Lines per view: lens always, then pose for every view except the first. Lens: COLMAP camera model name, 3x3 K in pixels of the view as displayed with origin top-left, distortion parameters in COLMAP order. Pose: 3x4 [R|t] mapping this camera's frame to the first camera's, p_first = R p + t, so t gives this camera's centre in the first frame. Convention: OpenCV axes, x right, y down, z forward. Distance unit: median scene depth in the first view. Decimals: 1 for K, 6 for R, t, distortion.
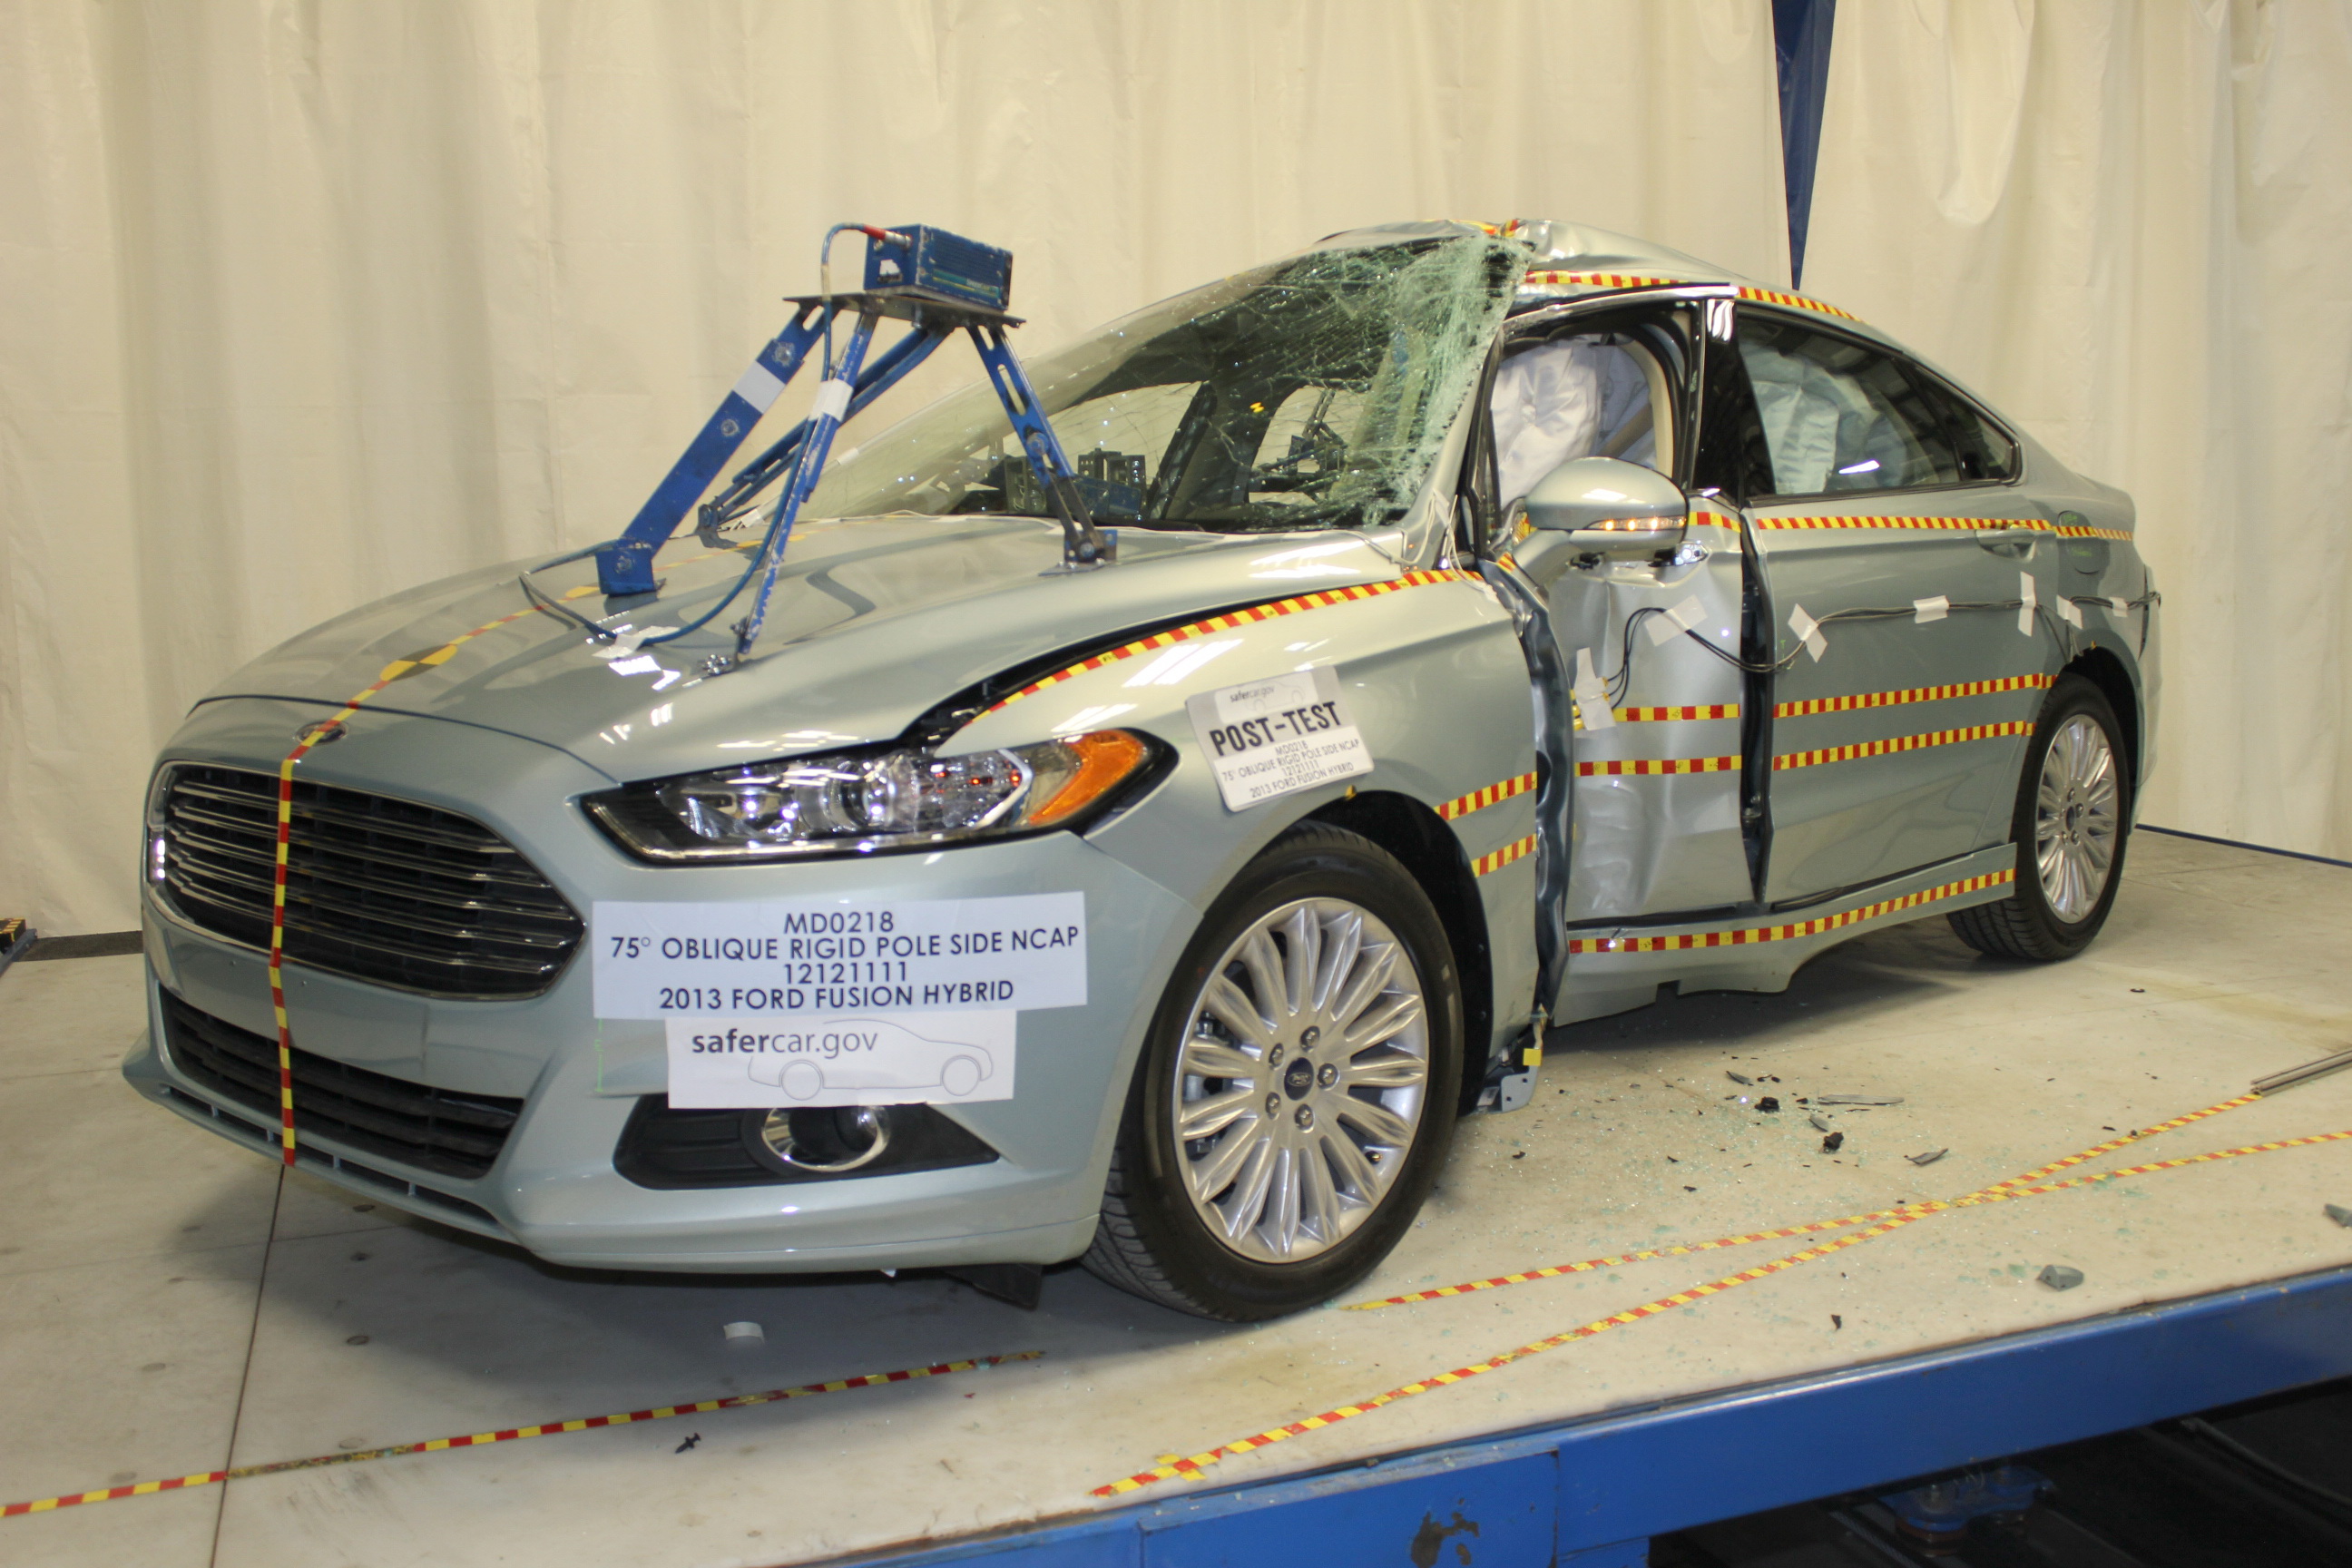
lens RADIAL K [[2070.9, 0, 1176.0], [0, 2070.9, 784.0], [0, 0, 1]] dist [-0.098914, 0.004483]
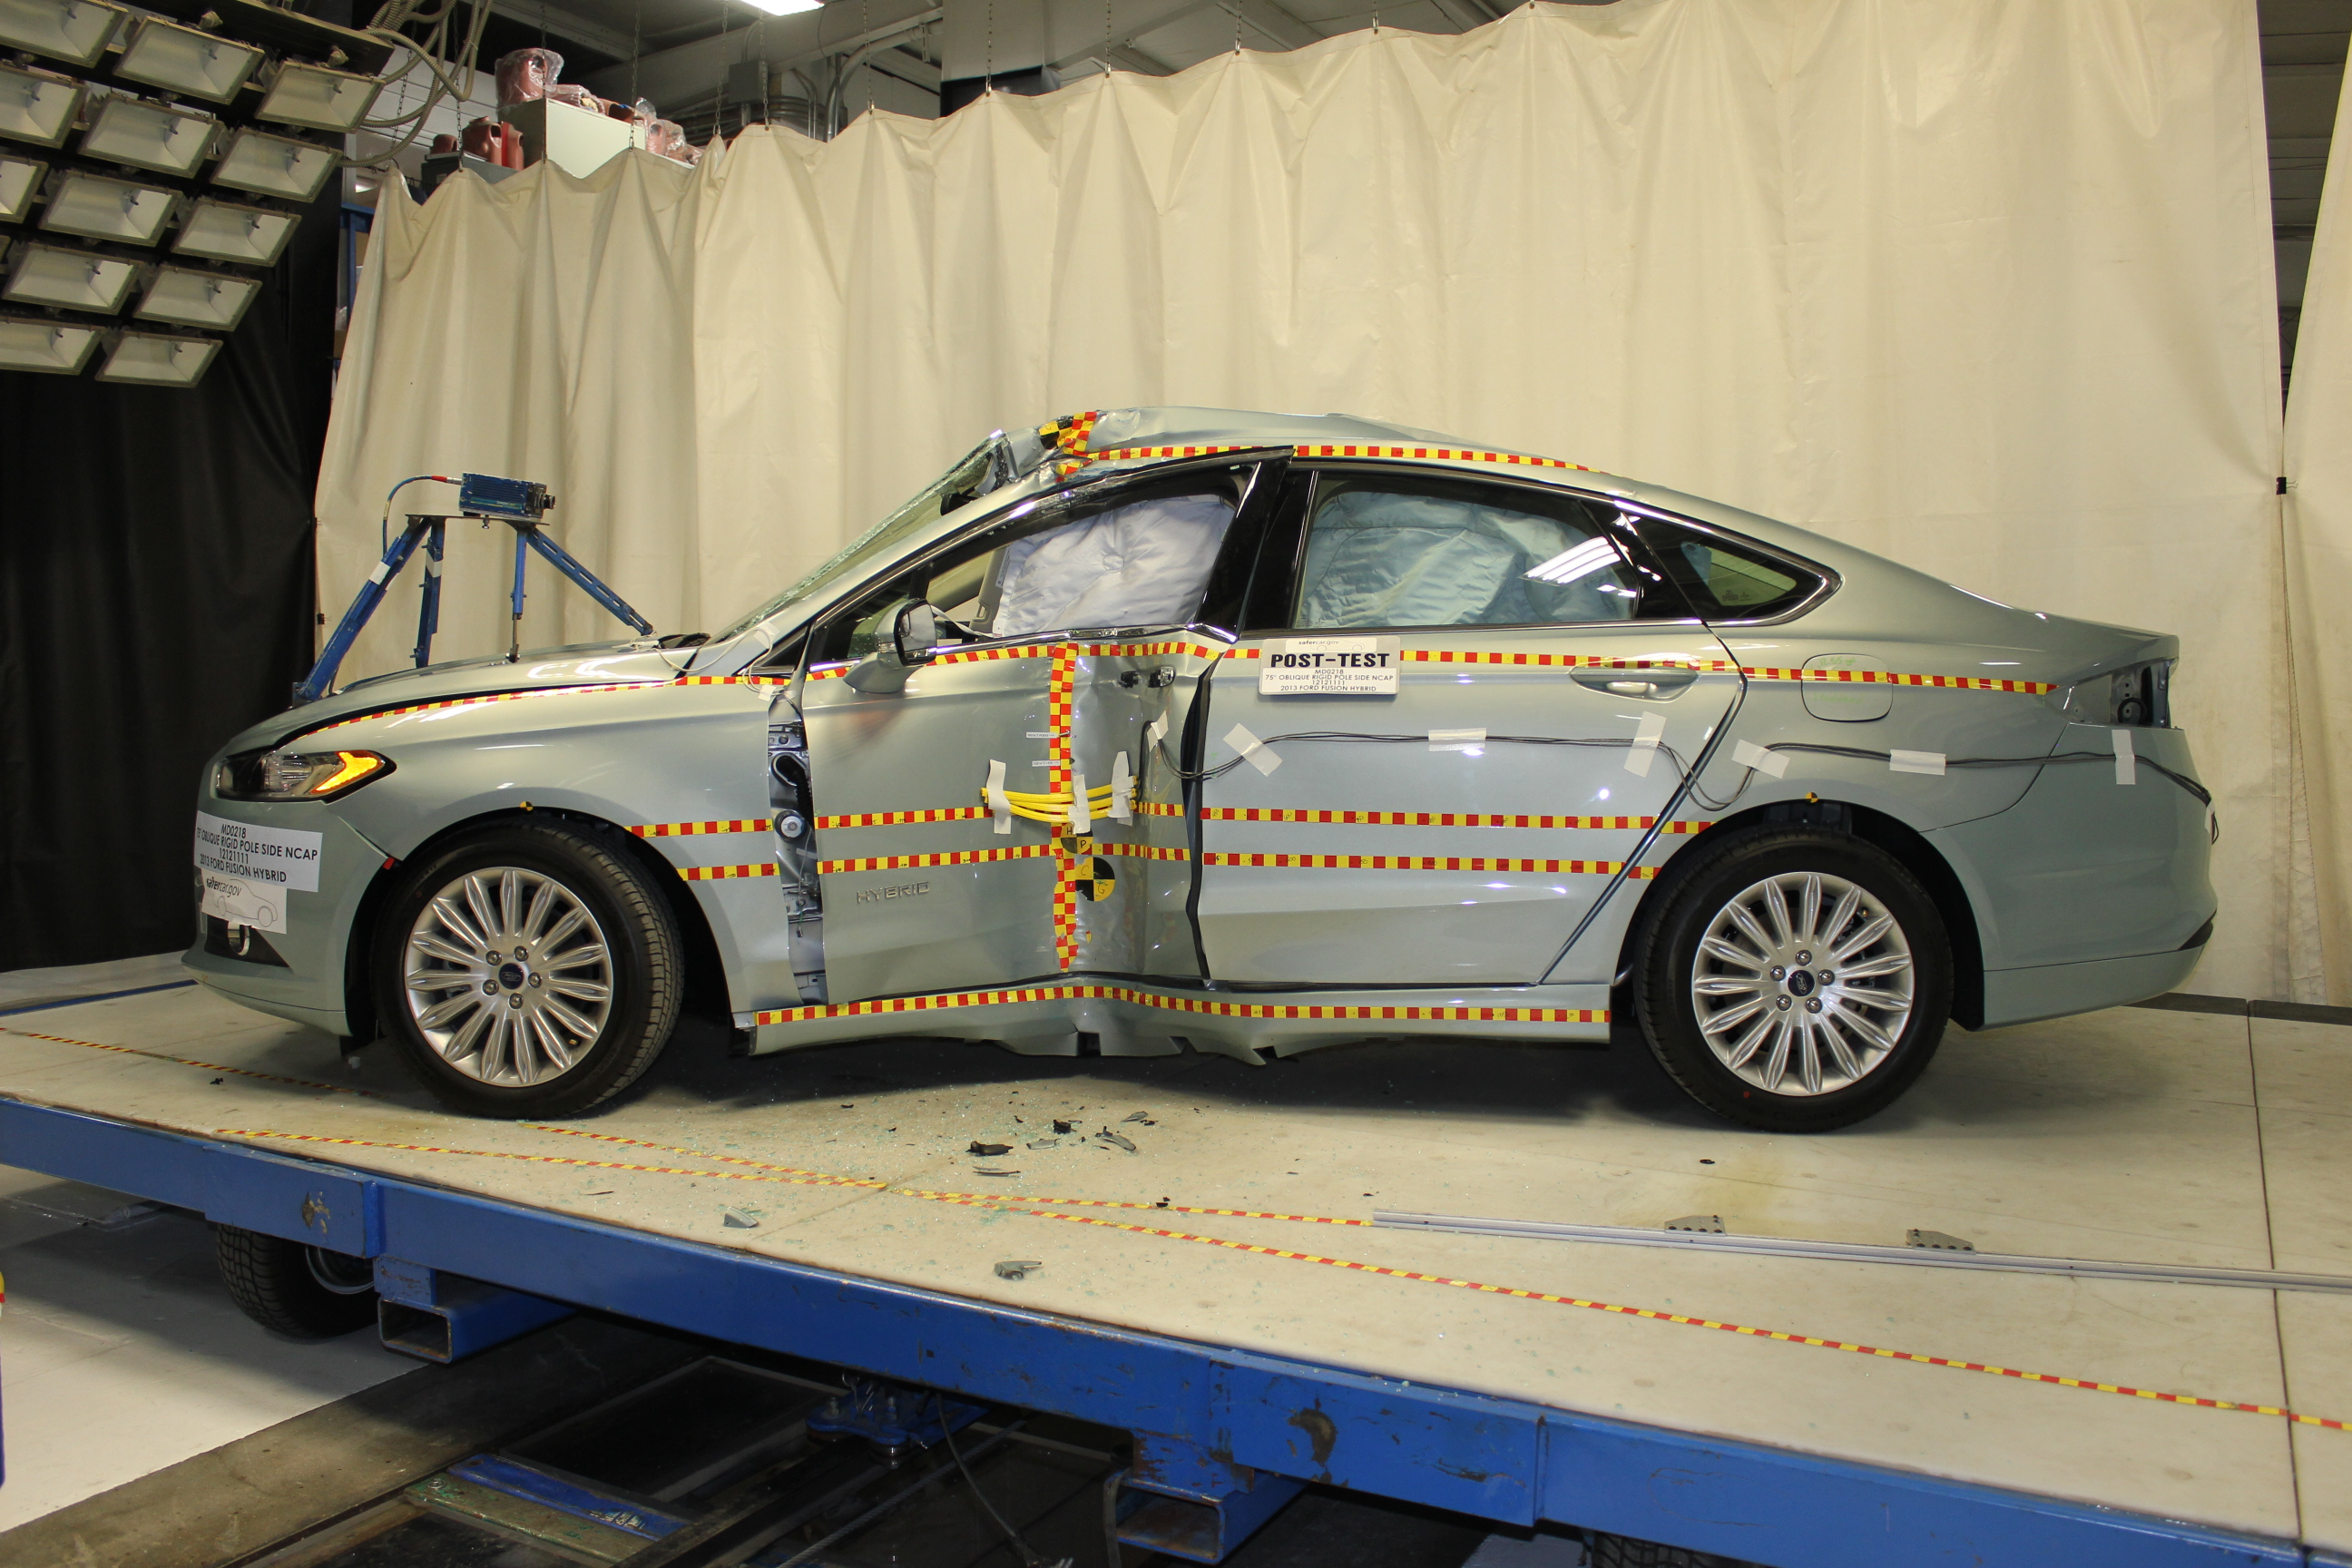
lens RADIAL K [[1952.0, 0, 1176.0], [0, 1952.0, 784.0], [0, 0, 1]] dist [-0.115727, 0.012022]
pose [[0.678877, 0.074413, -0.730472, 1.813125], [-0.113538, 0.993524, -0.004309, -0.075880], [0.725421, 0.085861, 0.682929, 0.384122]]
